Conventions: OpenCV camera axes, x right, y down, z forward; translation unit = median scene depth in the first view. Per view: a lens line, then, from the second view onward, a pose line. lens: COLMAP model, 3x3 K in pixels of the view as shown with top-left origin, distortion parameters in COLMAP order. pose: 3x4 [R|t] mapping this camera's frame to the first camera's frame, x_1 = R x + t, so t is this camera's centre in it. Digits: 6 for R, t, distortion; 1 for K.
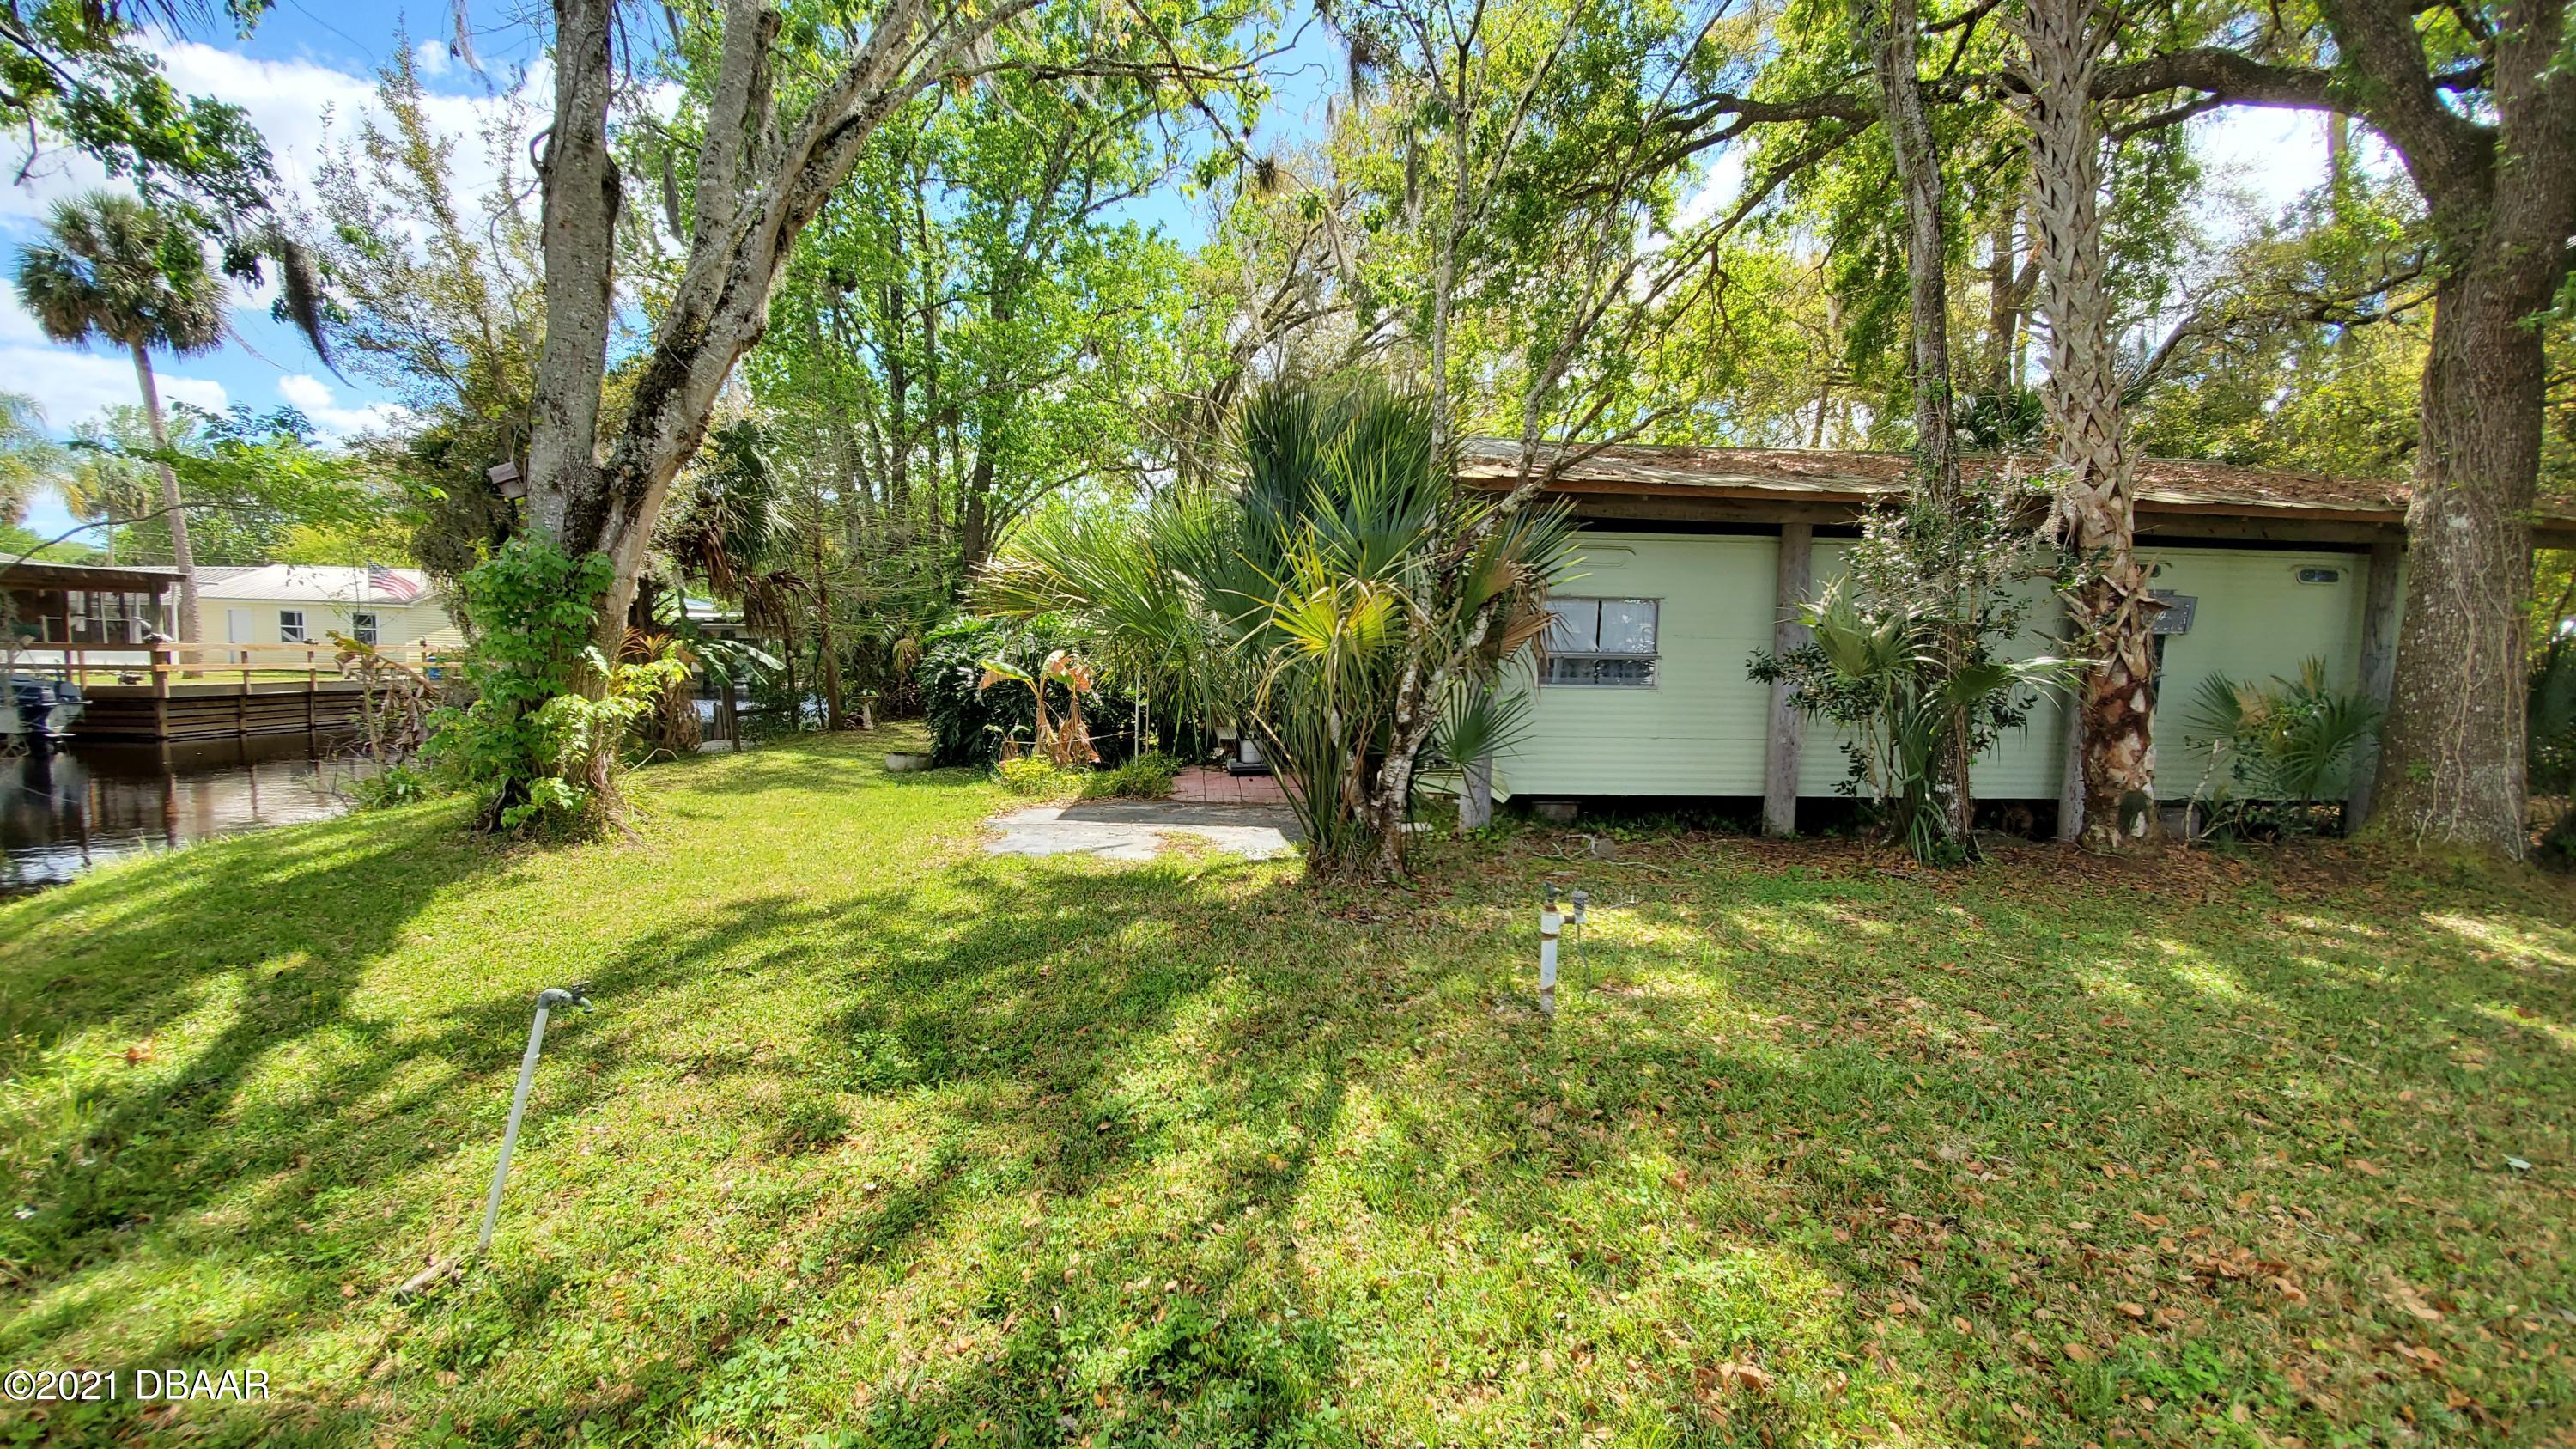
lens RADIAL K [[1004.1, 0, 1283.9], [0, 1004.1, 754.6], [0, 0, 1]] dist [0.014373, -0.020413]
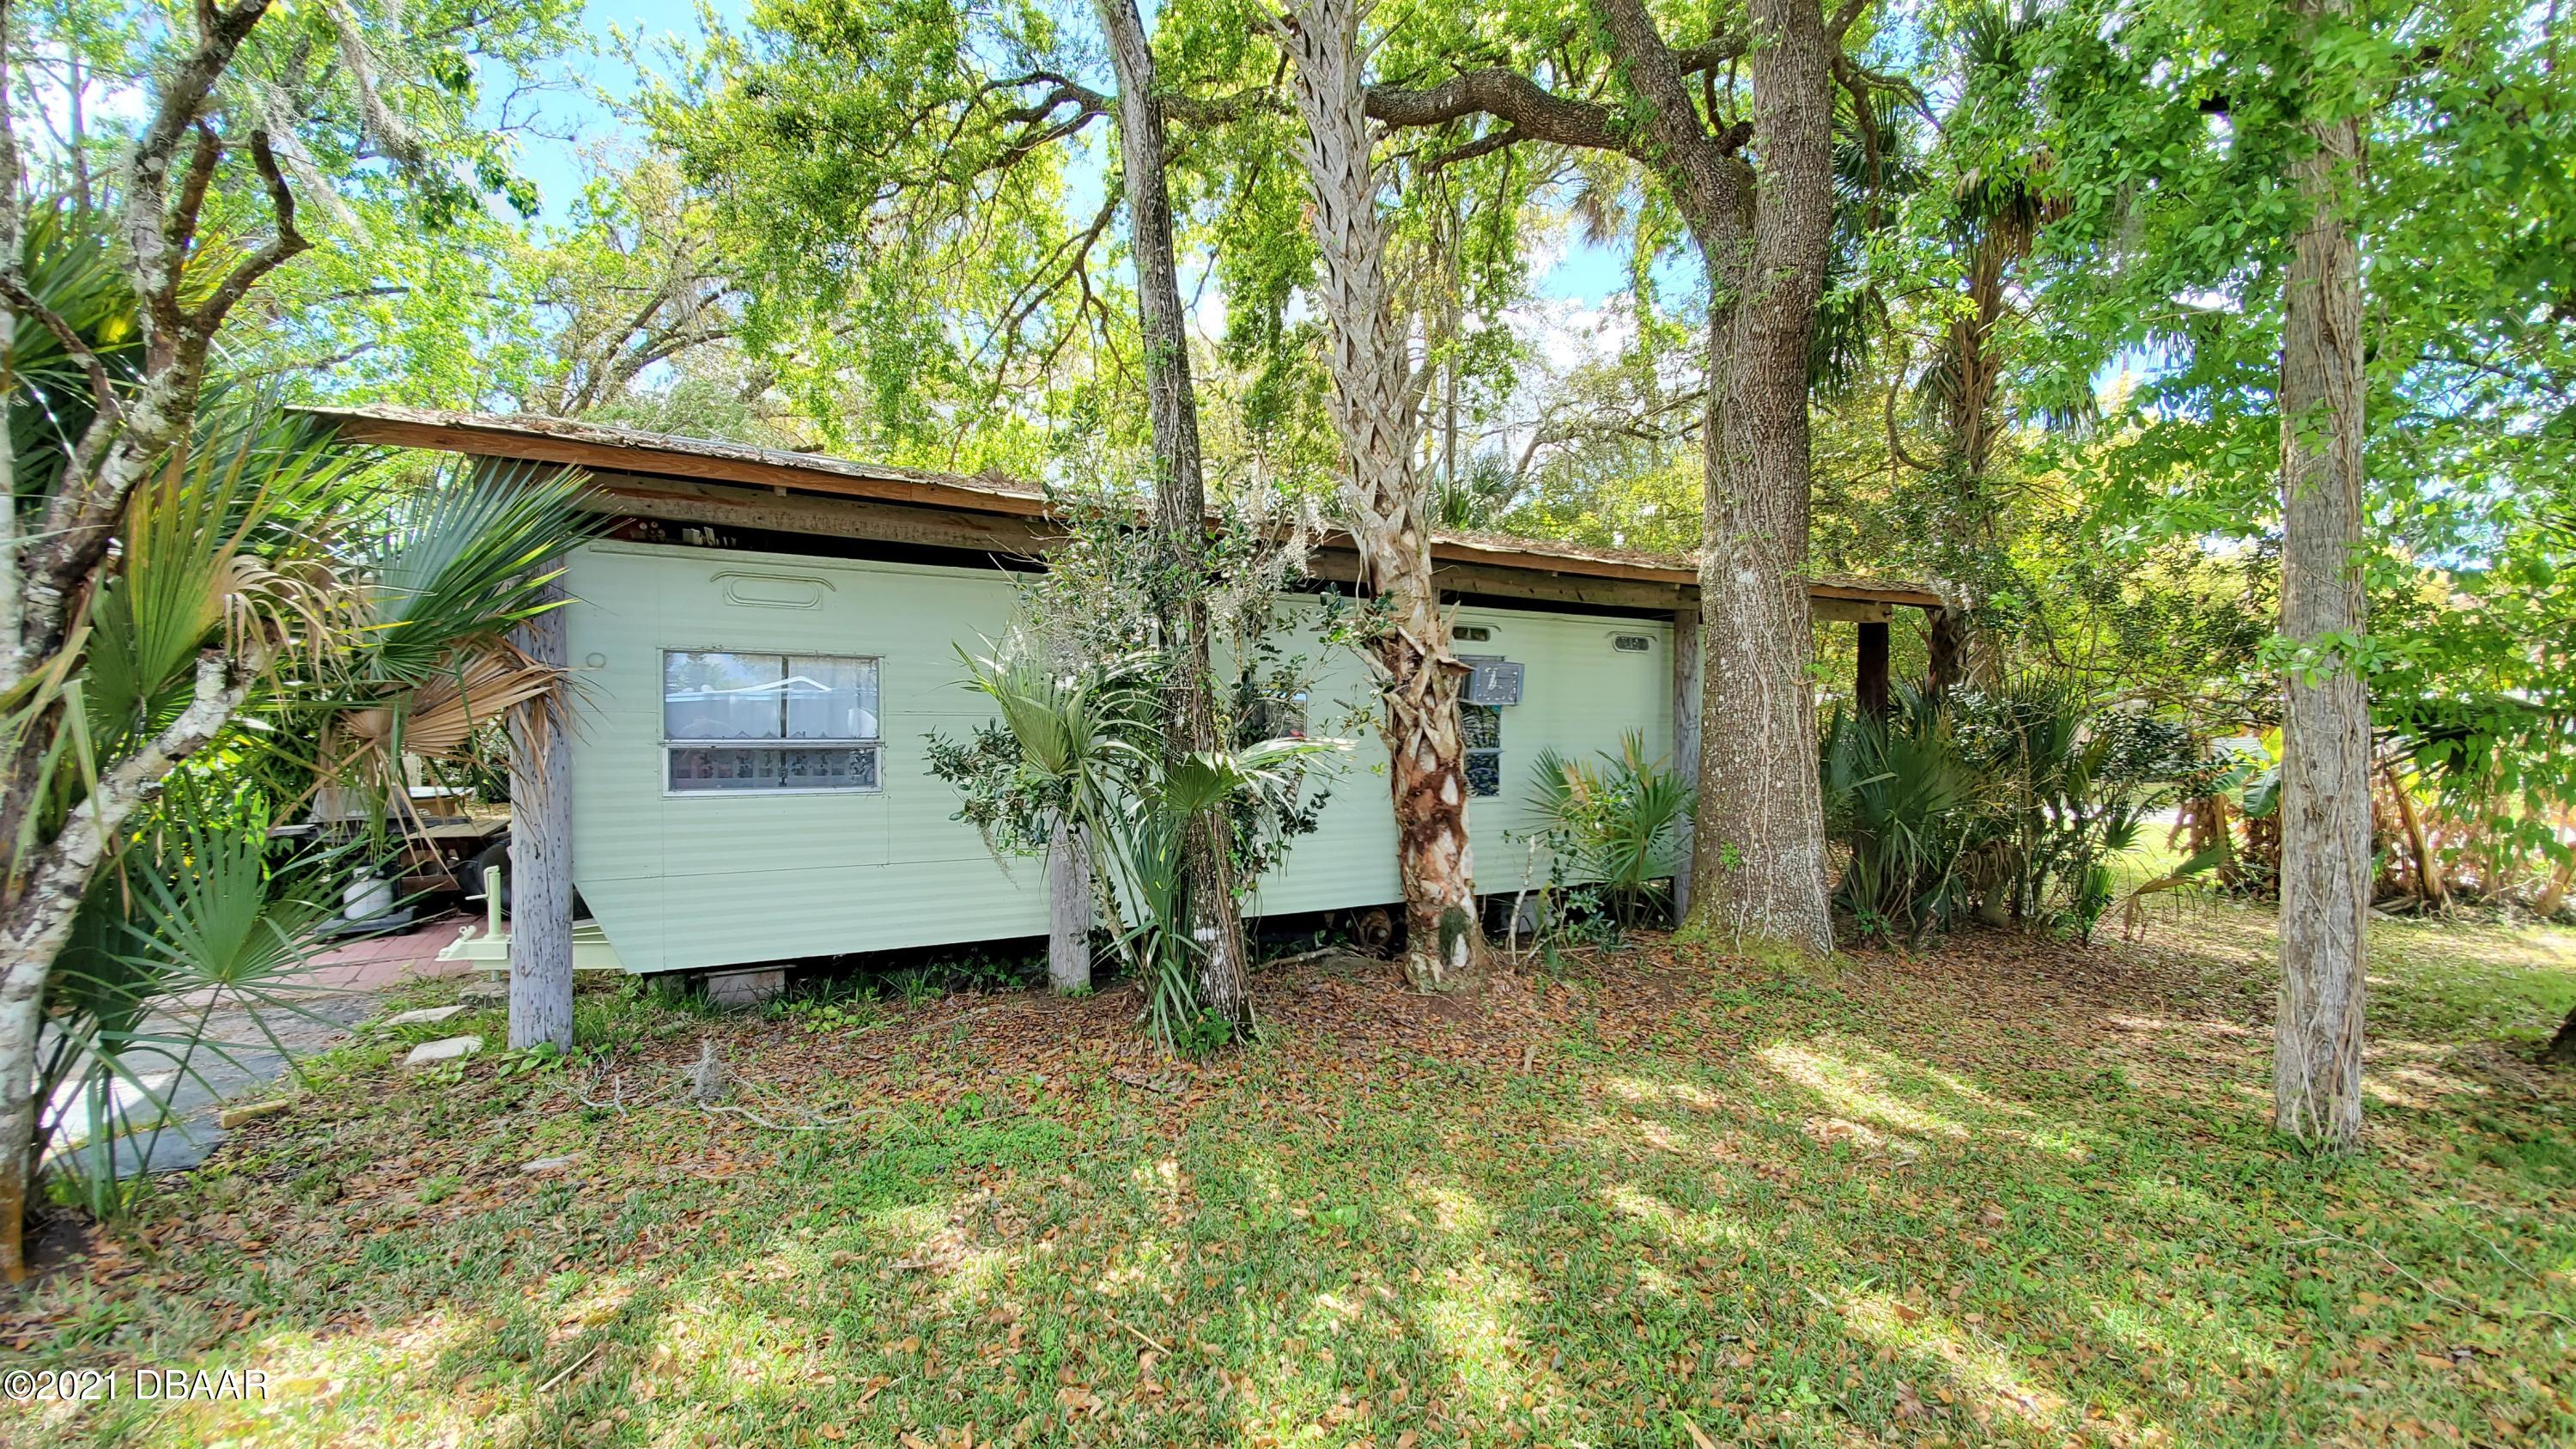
lens RADIAL K [[1036.9, 0, 1277.5], [0, 1036.9, 750.9], [0, 0, 1]] dist [0.000975, -0.007952]
pose [[0.901704, -0.021564, 0.431815, 0.379603], [0.056055, 0.996156, -0.067307, -0.036597], [-0.428704, 0.084897, 0.899447, 0.326685]]
